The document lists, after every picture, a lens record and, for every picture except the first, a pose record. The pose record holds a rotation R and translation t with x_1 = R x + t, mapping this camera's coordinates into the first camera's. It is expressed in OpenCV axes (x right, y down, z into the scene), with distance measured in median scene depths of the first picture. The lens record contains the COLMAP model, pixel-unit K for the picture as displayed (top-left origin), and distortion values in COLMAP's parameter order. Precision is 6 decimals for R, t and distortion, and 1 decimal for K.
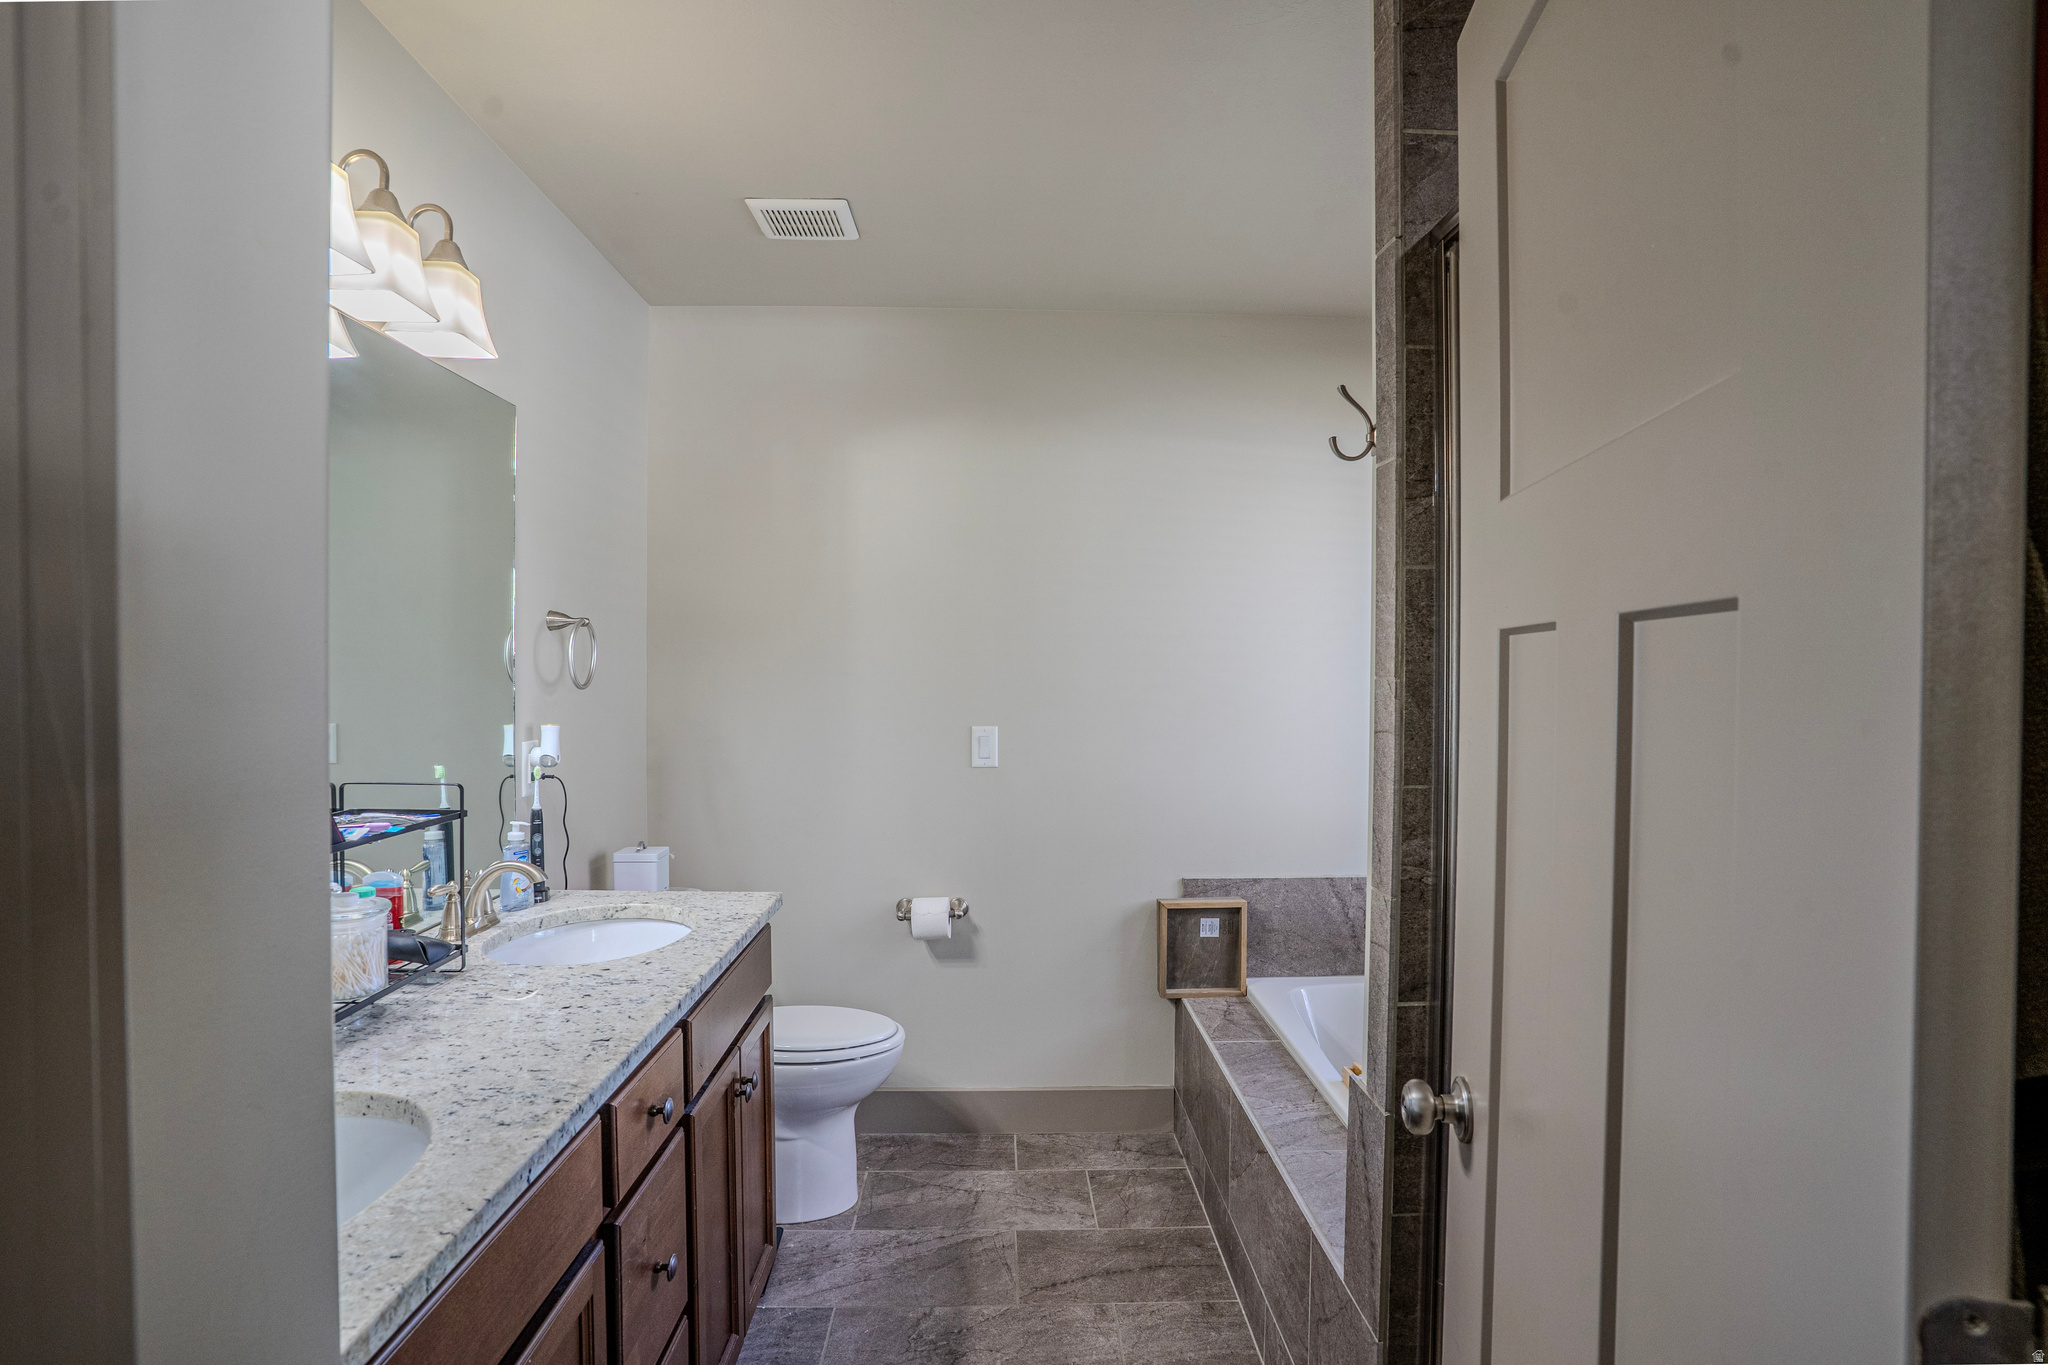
lens RADIAL K [[1023.8, 0, 1024.0], [0, 1023.8, 682.5], [0, 0, 1]] dist [-0.000175, 0.001040]
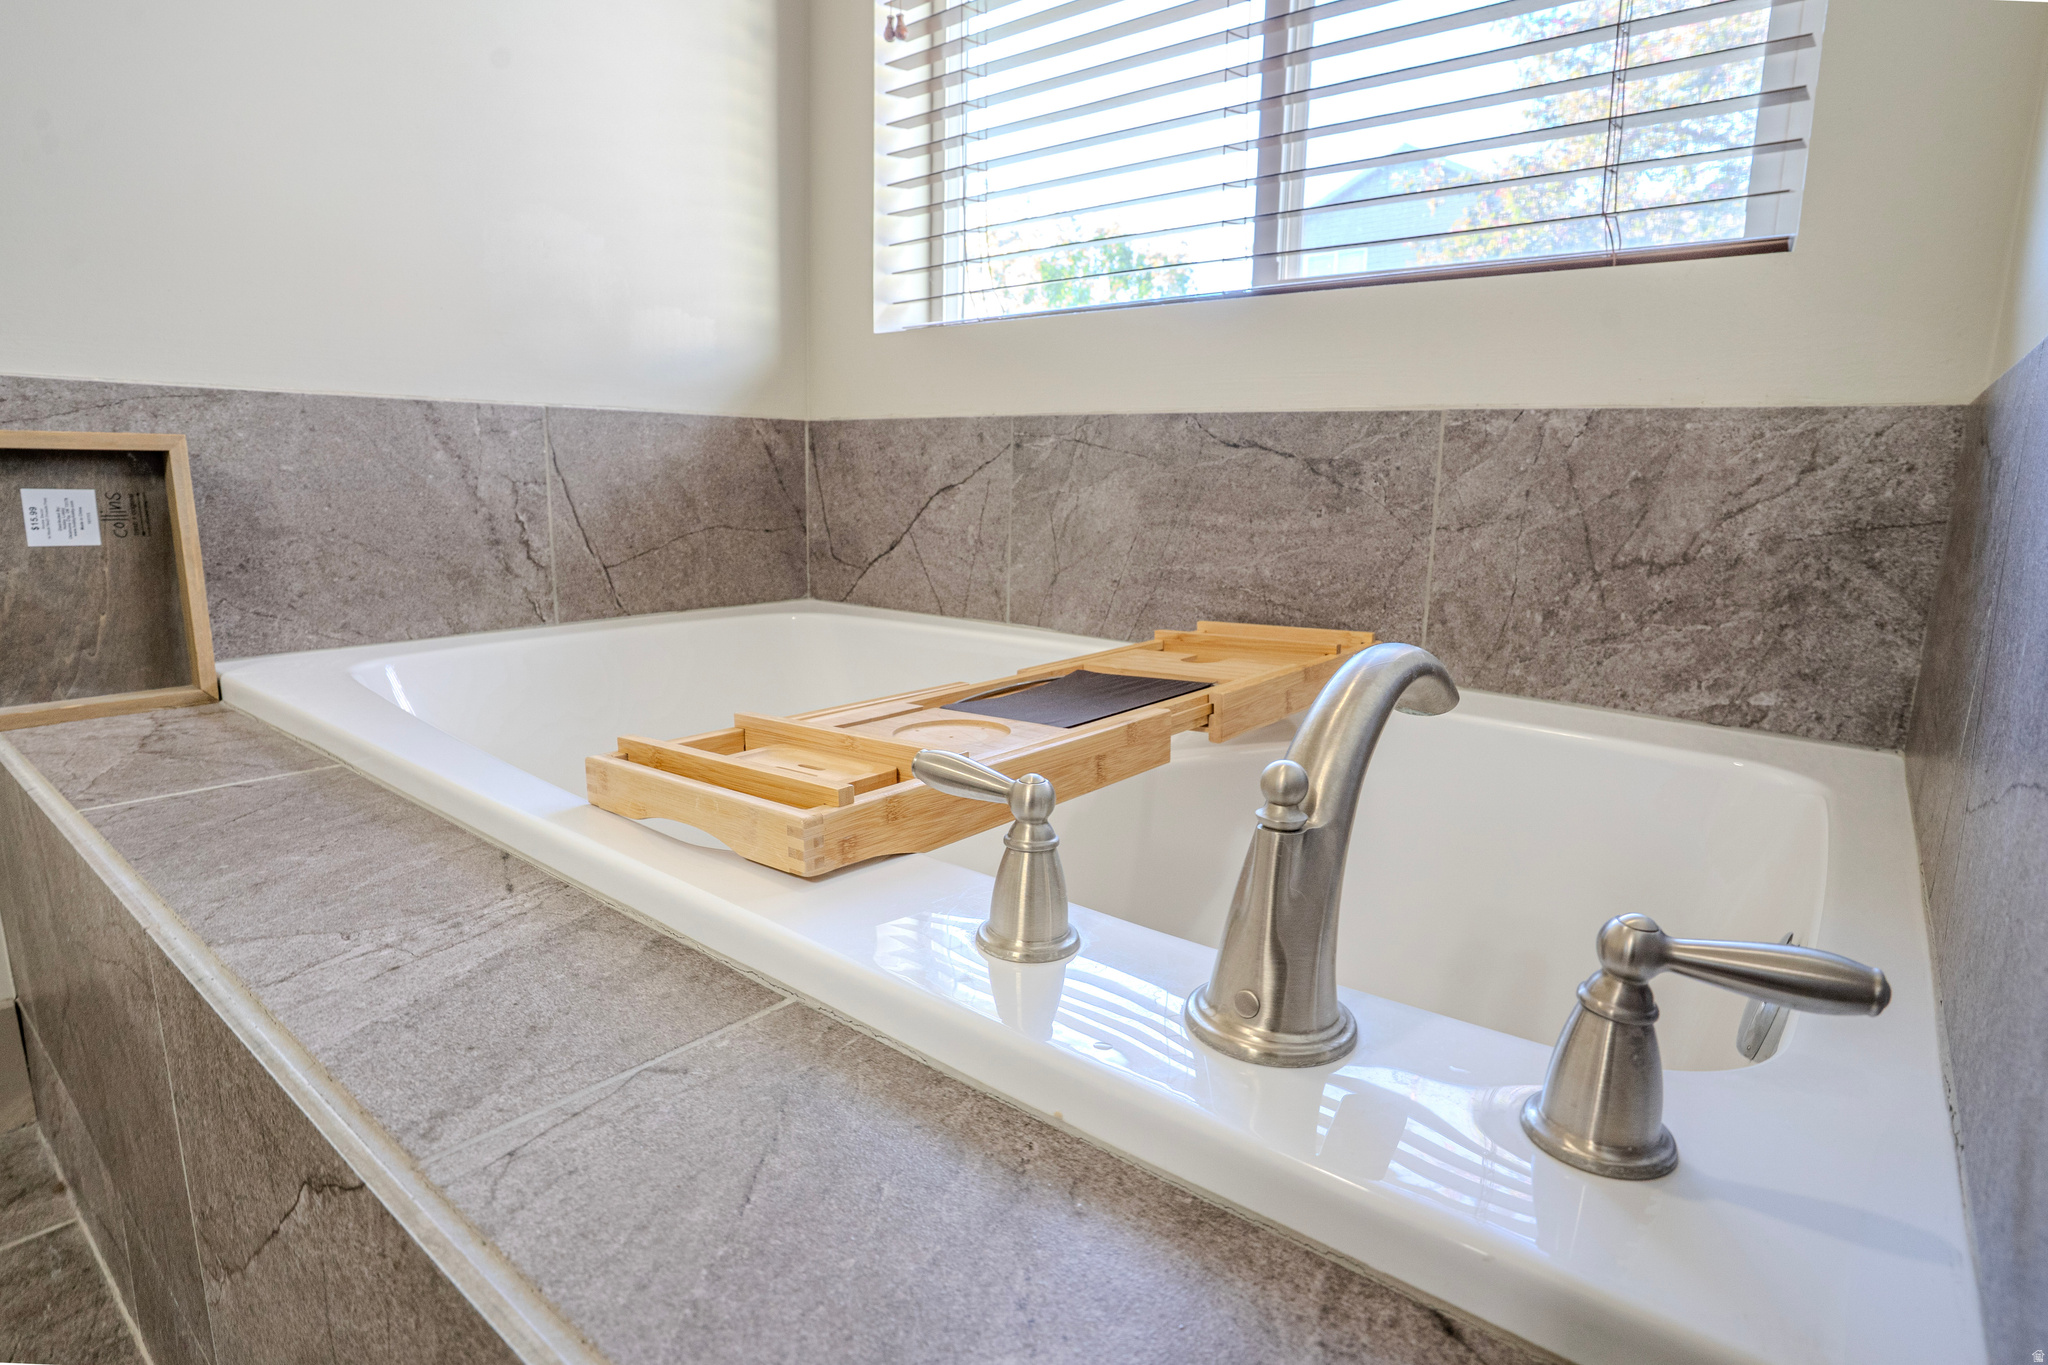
lens RADIAL K [[1058.7, 0, 1024.0], [0, 1058.7, 682.5], [0, 0, 1]] dist [-0.032699, 0.000409]
pose [[0.651510, -0.146463, 0.744367, 0.129157], [-0.001730, 0.980897, 0.194518, 0.226698], [-0.758638, -0.128019, 0.638811, 0.546669]]
